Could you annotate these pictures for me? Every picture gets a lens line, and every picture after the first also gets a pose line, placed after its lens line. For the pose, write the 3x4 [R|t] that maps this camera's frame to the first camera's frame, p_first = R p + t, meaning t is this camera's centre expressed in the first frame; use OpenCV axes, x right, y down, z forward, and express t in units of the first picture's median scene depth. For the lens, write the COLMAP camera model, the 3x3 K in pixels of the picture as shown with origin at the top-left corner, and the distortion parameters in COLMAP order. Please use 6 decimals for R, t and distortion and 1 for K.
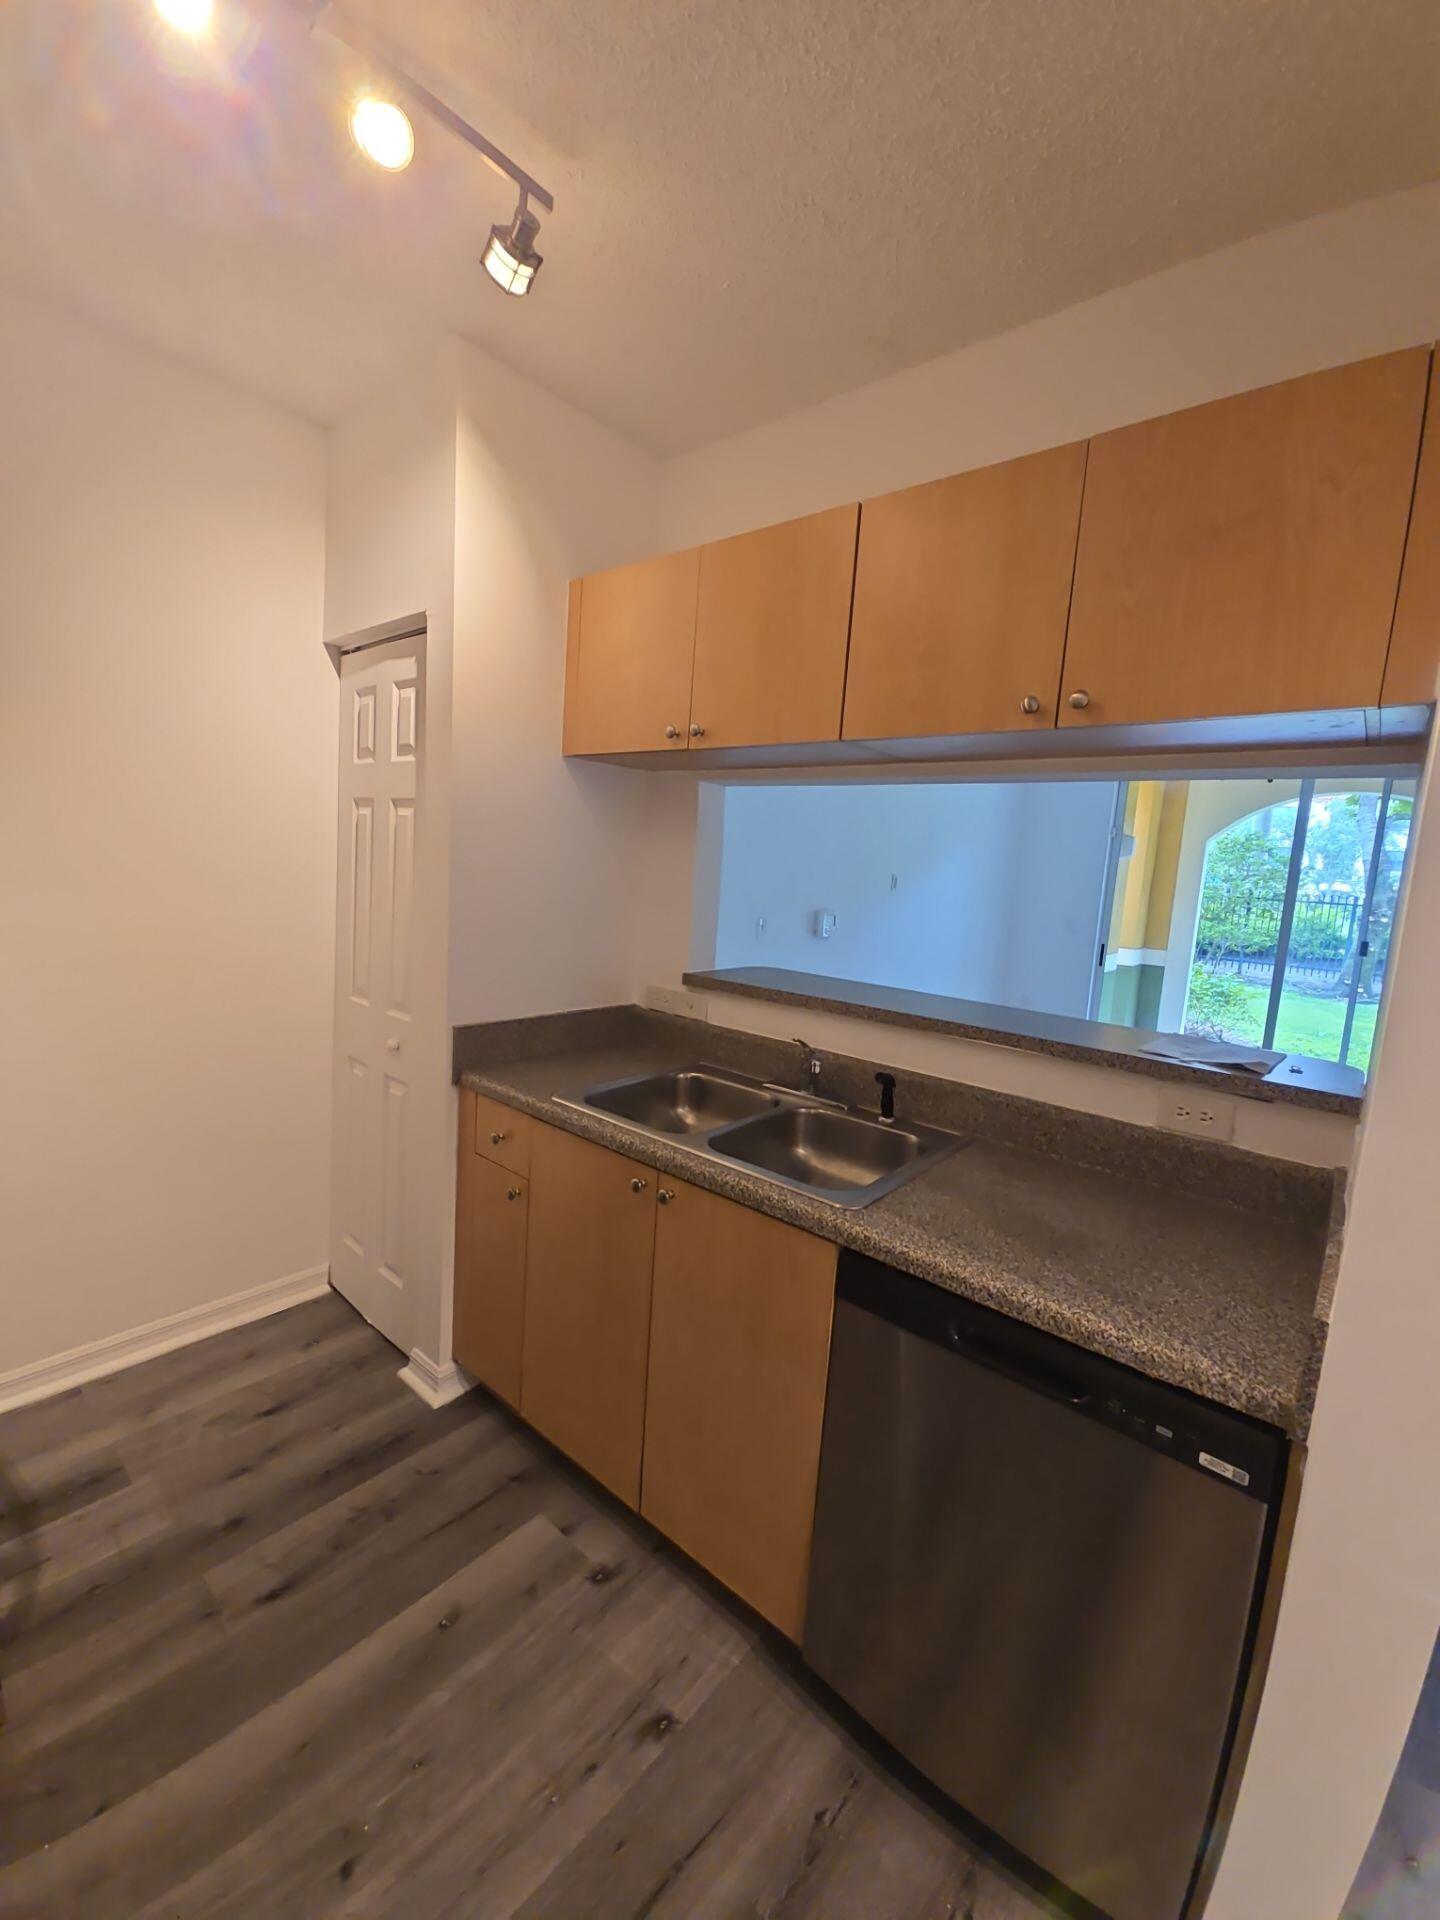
lens RADIAL K [[776.8, 0, 709.8], [0, 776.8, 960.8], [0, 0, 1]] dist [0.008681, -0.007057]
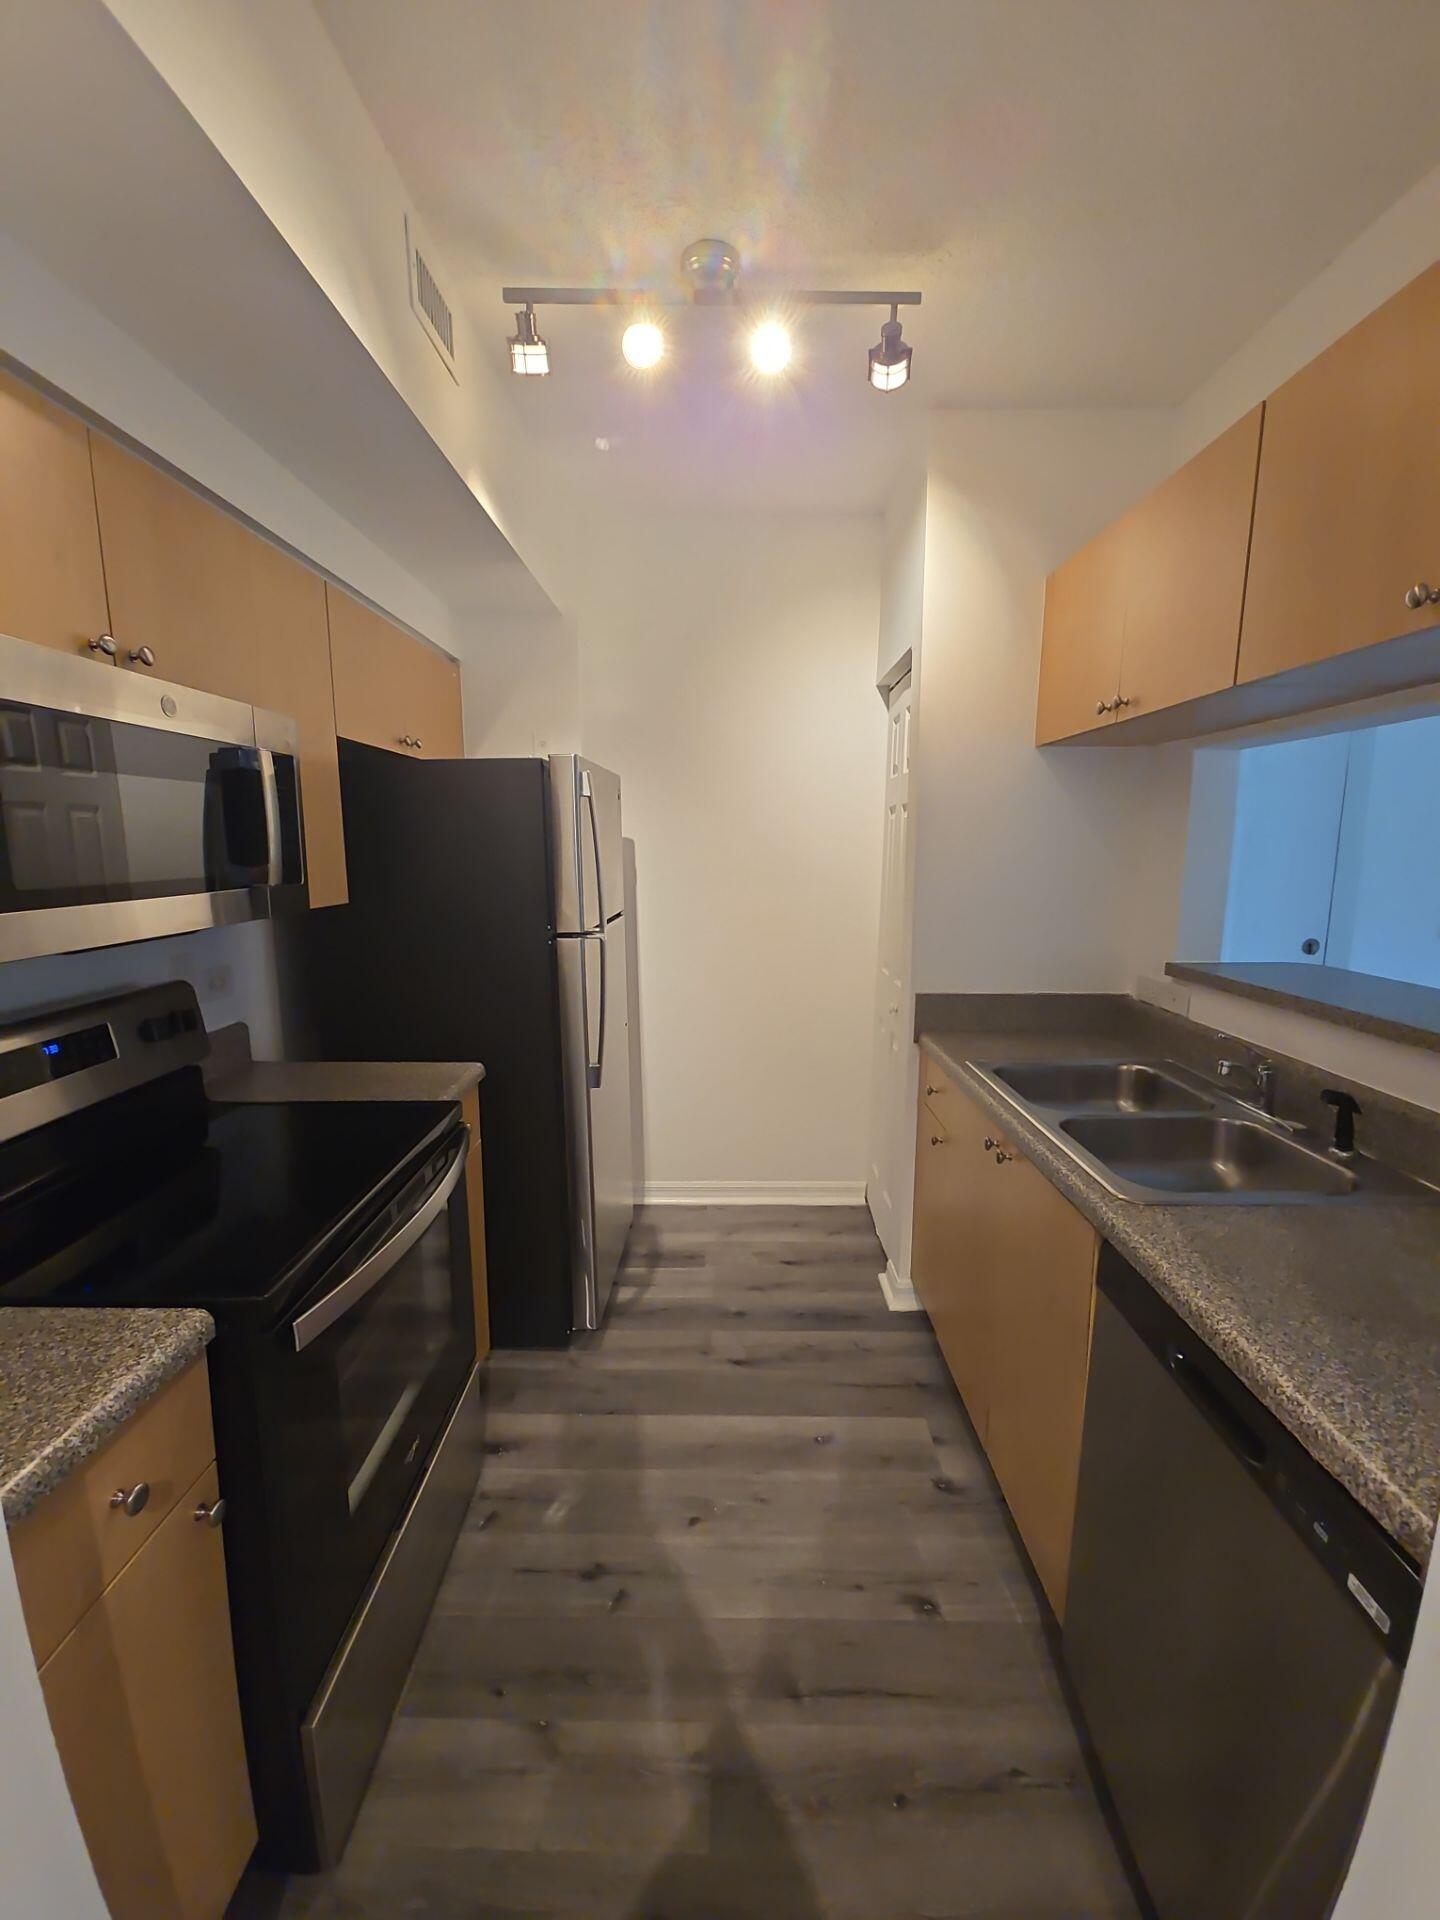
lens RADIAL K [[772.9, 0, 720.0], [0, 772.9, 960.0], [0, 0, 1]] dist [0.009043, -0.006932]
pose [[0.641340, 0.049589, -0.765653, 0.424541], [-0.052772, 0.998397, 0.020459, 0.028898], [0.765440, 0.027284, 0.642929, 0.017398]]
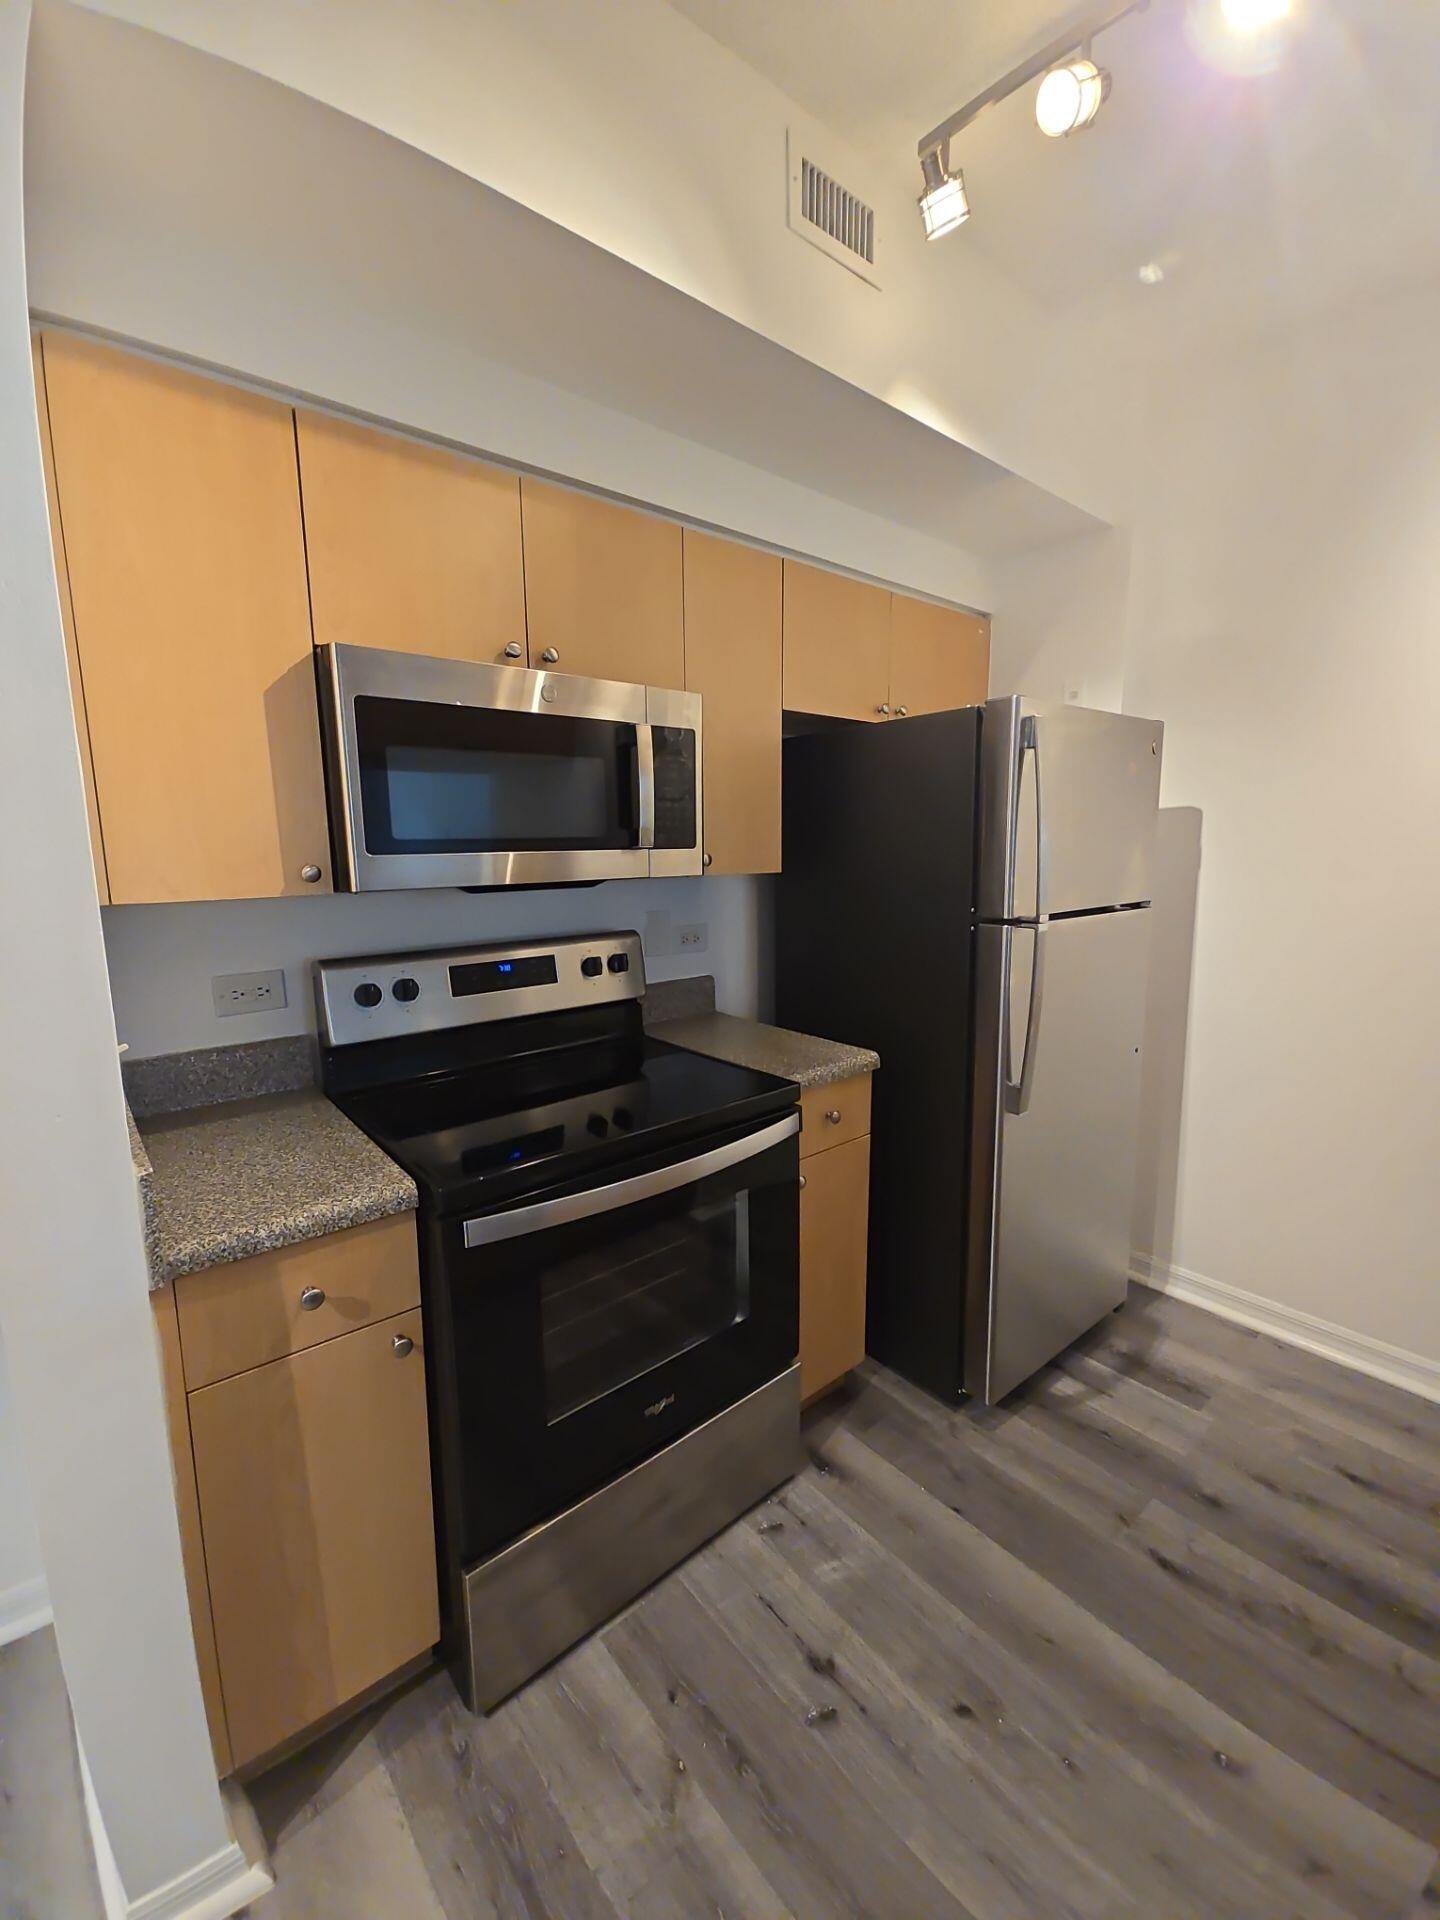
lens RADIAL K [[767.4, 0, 720.0], [0, 767.4, 960.0], [0, 0, 1]] dist [0.028999, -0.020663]
pose [[-0.167287, 0.086994, -0.982063, 0.378494], [-0.121667, 0.986664, 0.108126, 0.013691], [0.978372, 0.137573, -0.154472, 0.423271]]
